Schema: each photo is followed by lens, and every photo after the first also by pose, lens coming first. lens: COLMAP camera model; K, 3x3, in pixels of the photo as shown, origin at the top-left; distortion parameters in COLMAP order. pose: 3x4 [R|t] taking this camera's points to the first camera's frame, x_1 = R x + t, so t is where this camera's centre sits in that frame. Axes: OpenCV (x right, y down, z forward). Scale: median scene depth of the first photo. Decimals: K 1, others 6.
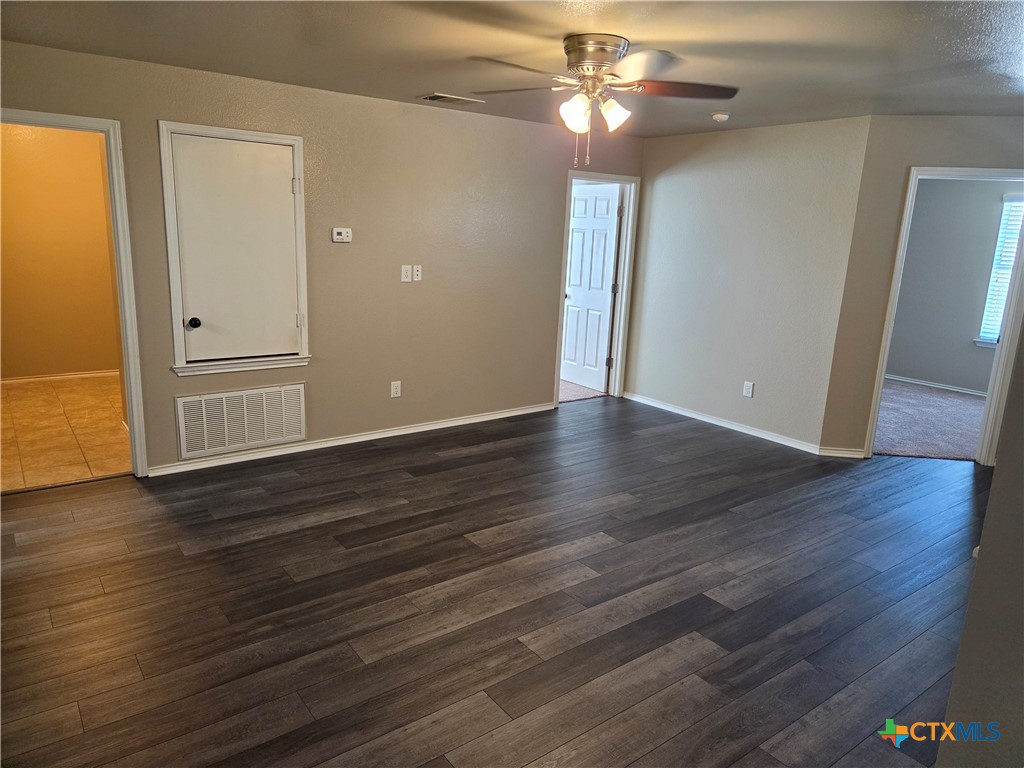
lens RADIAL K [[688.8, 0, 512.0], [0, 688.8, 384.0], [0, 0, 1]] dist [0.075694, -0.071434]
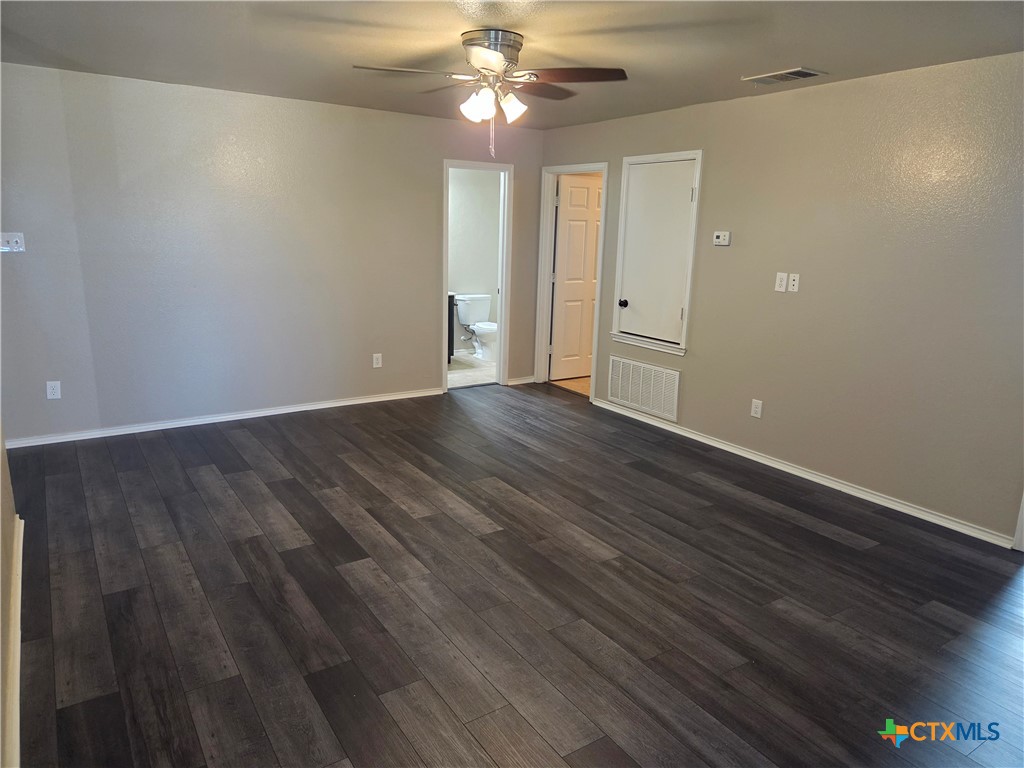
lens RADIAL K [[688.8, 0, 512.0], [0, 688.8, 384.0], [0, 0, 1]] dist [0.075694, -0.071434]
pose [[-0.055566, 0.188868, -0.980429, 0.899674], [-0.252062, 0.947487, 0.196808, -0.148085], [0.966114, 0.258065, -0.005041, 0.836807]]
